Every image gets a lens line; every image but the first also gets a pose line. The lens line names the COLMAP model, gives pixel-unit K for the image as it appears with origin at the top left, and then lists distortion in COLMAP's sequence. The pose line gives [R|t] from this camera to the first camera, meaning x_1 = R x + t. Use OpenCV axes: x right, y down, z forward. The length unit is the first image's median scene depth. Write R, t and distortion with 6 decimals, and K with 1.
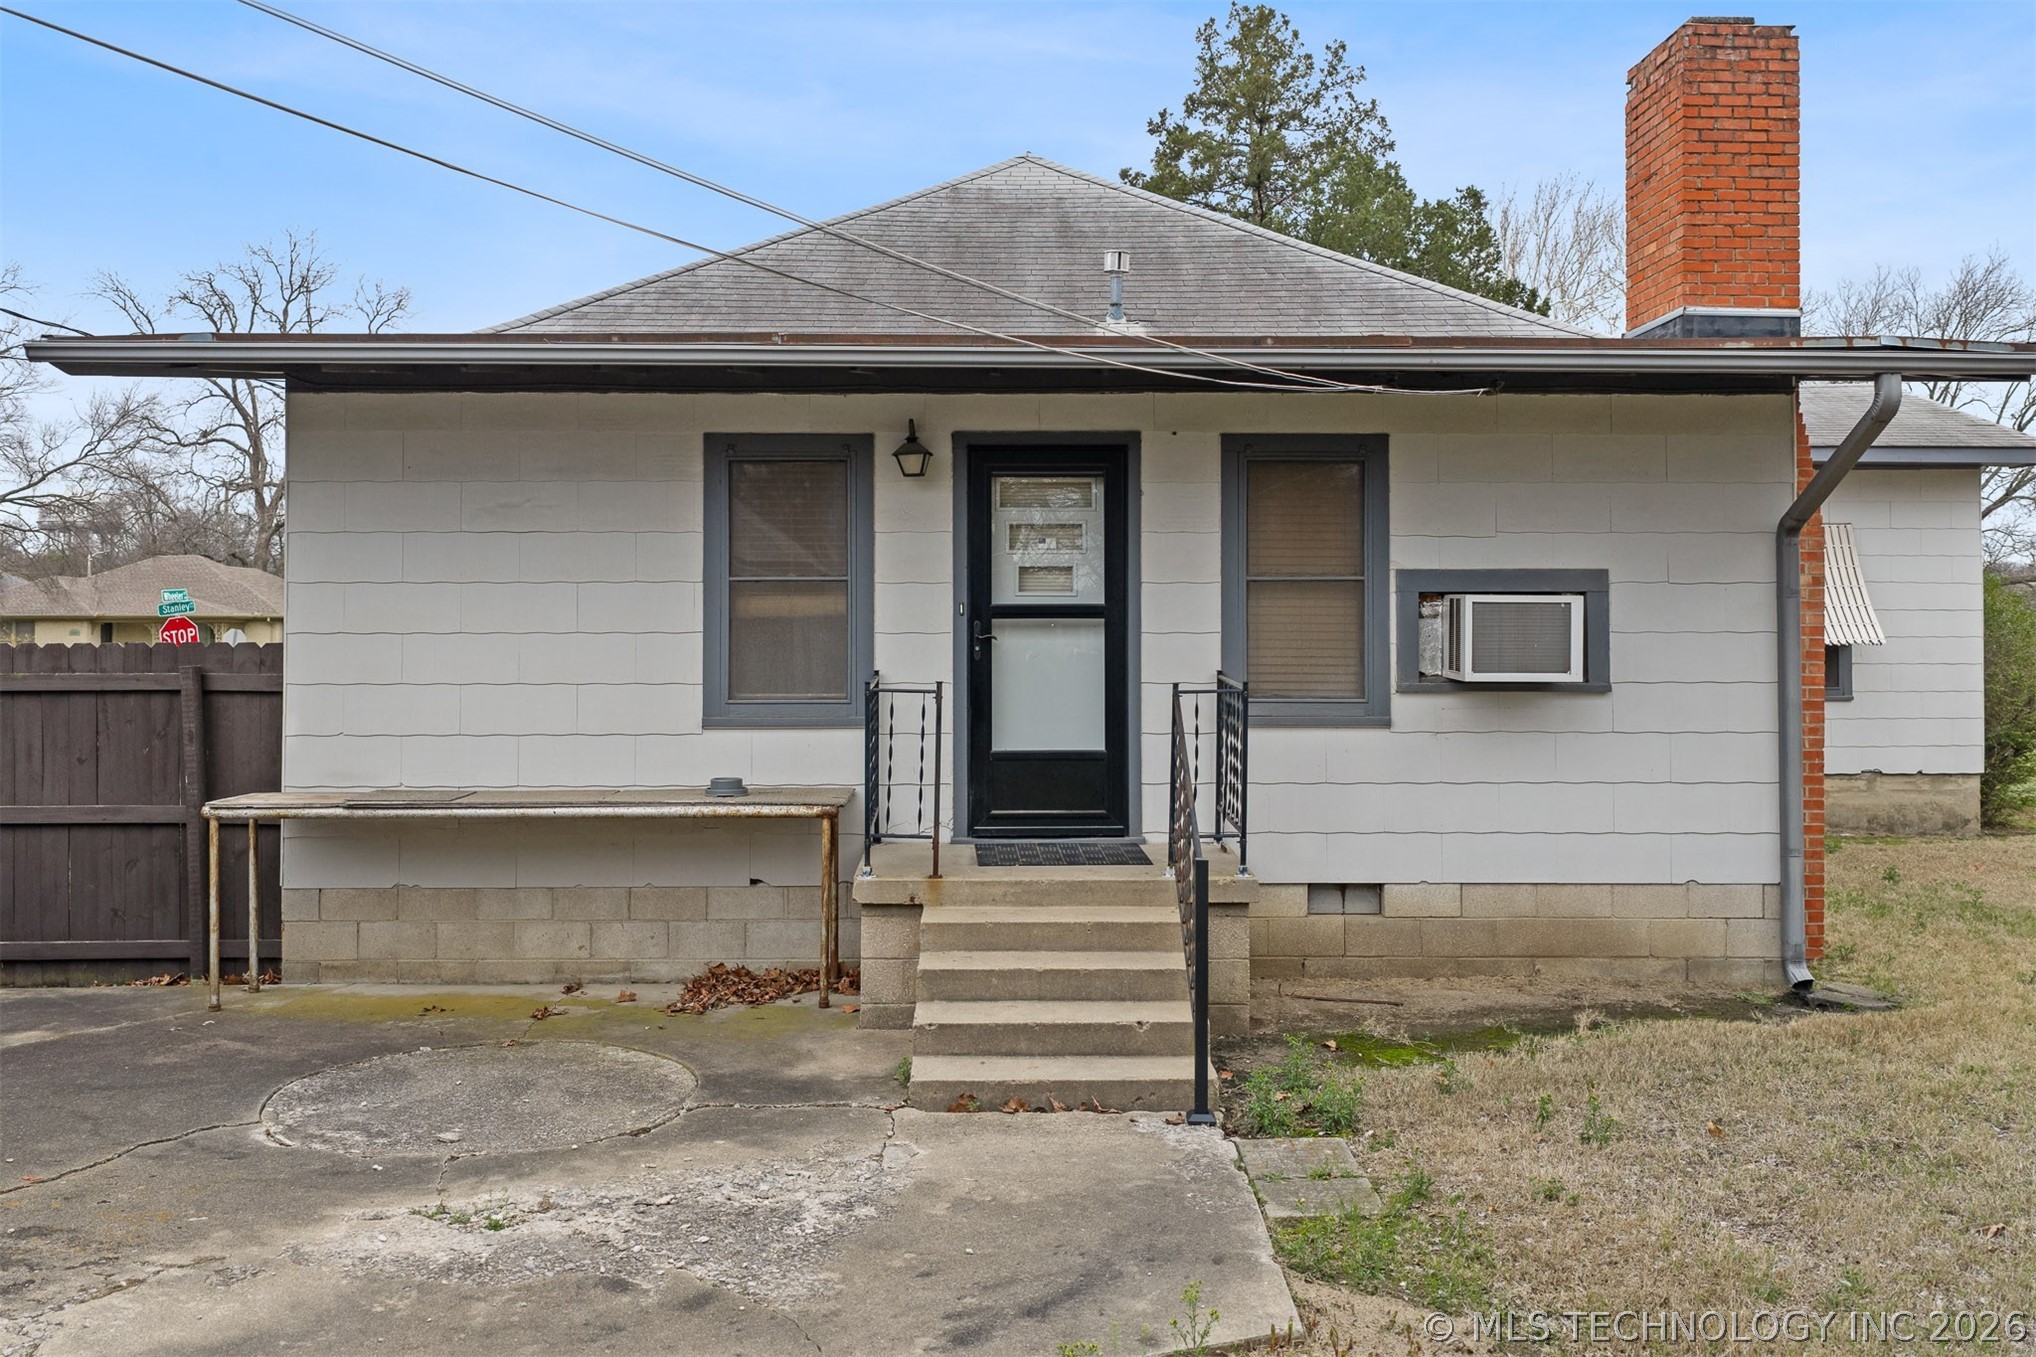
lens RADIAL K [[1668.6, 0, 1018.8], [0, 1668.6, 644.7], [0, 0, 1]] dist [0.002657, -0.001436]
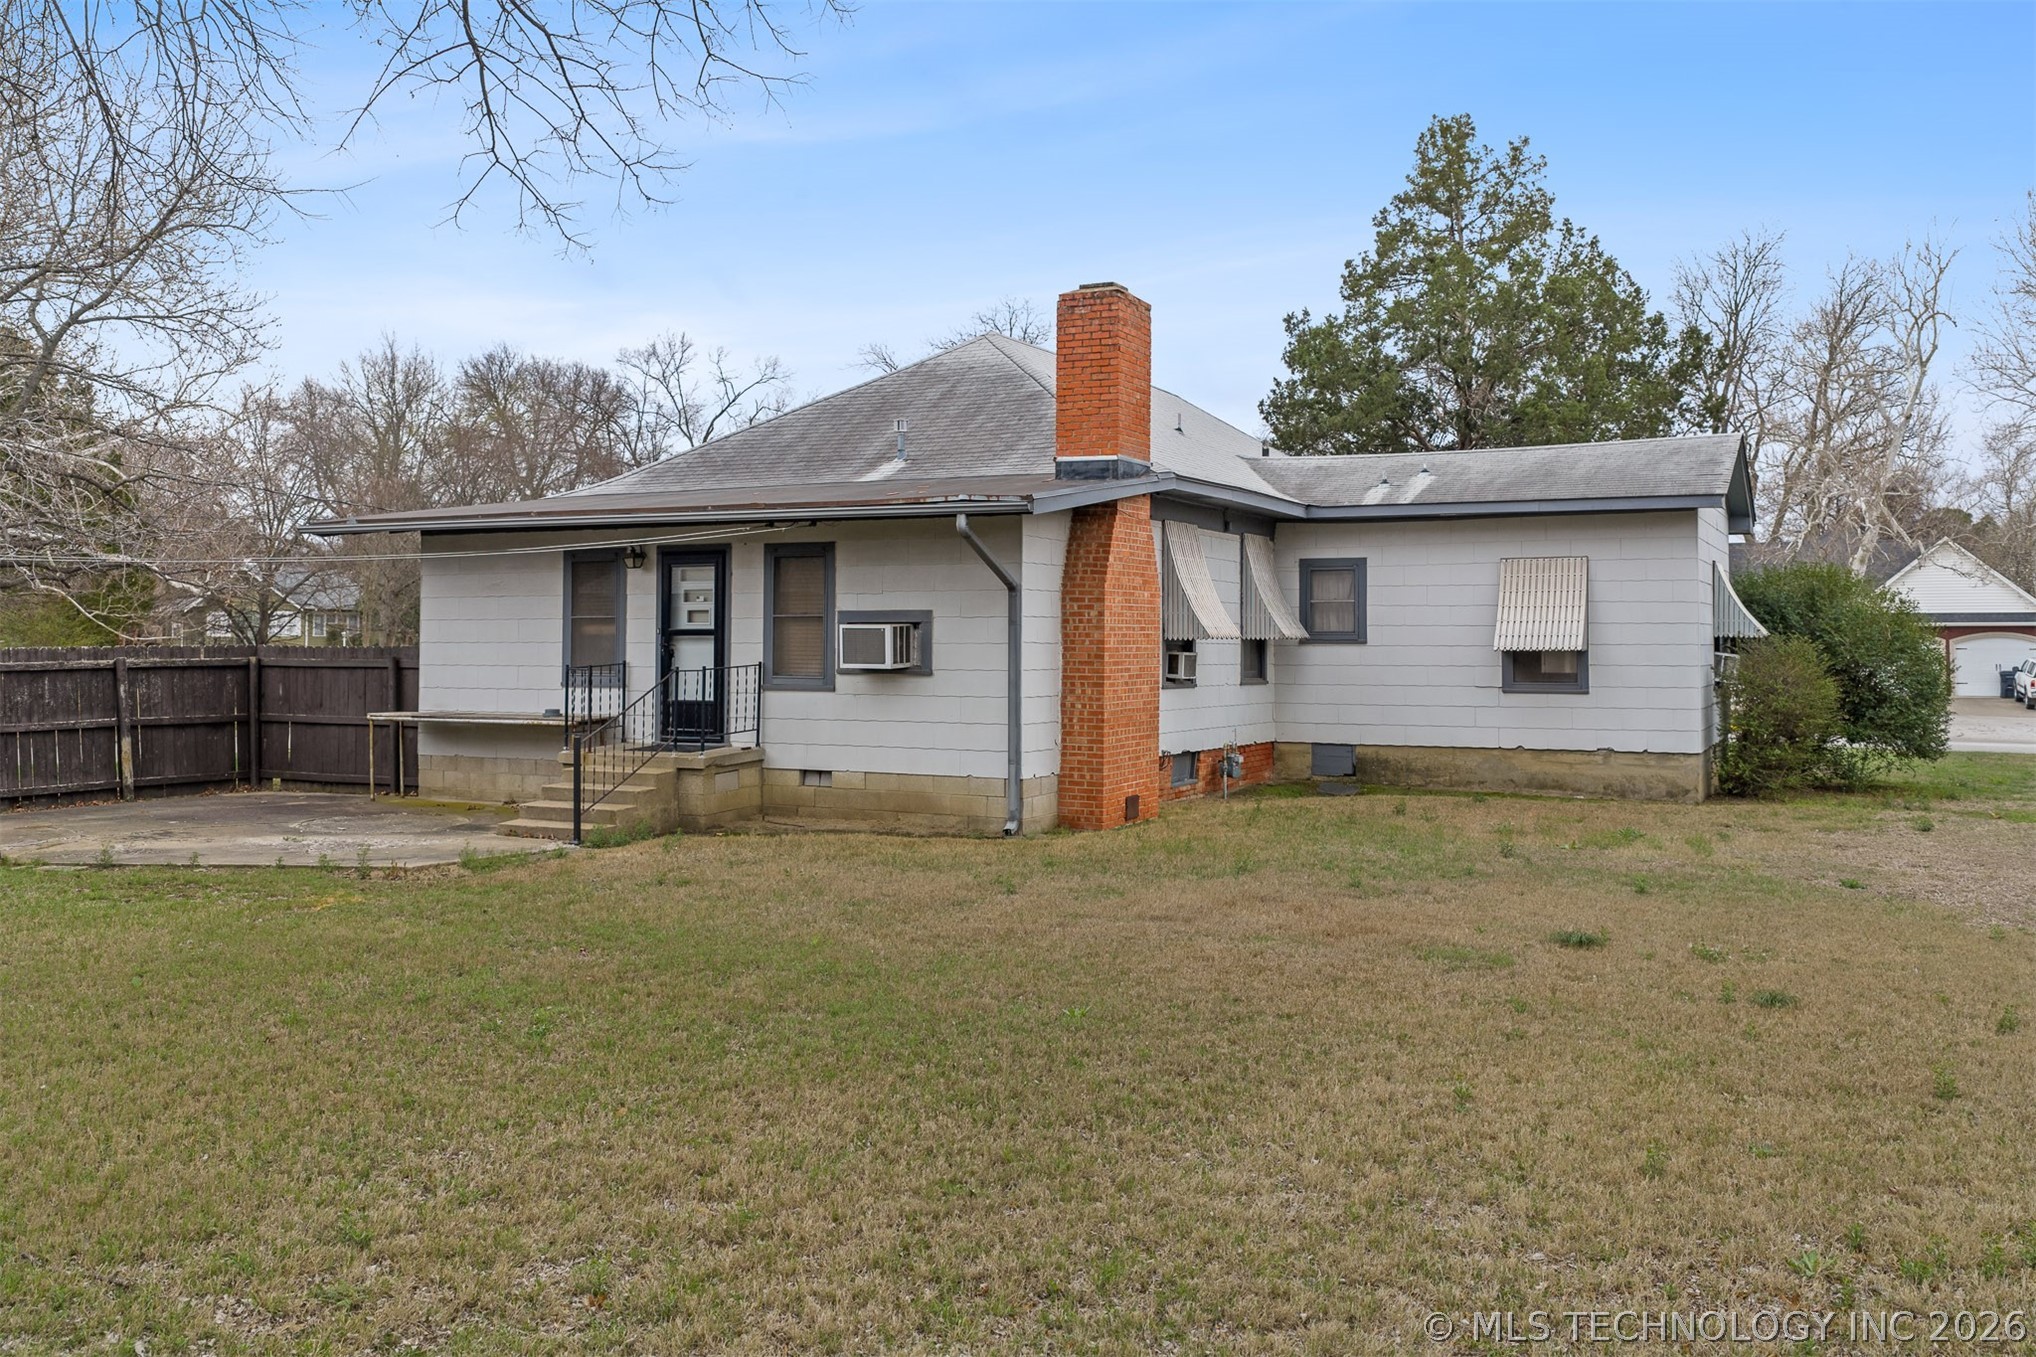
lens RADIAL K [[1687.9, 0, 1071.7], [0, 1687.9, 676.8], [0, 0, 1]] dist [0.004339, -0.001520]
pose [[0.899664, 0.011998, -0.436419, 1.339192], [-0.003709, 0.999796, 0.019840, -0.008171], [0.436568, -0.016231, 0.899525, -0.663566]]
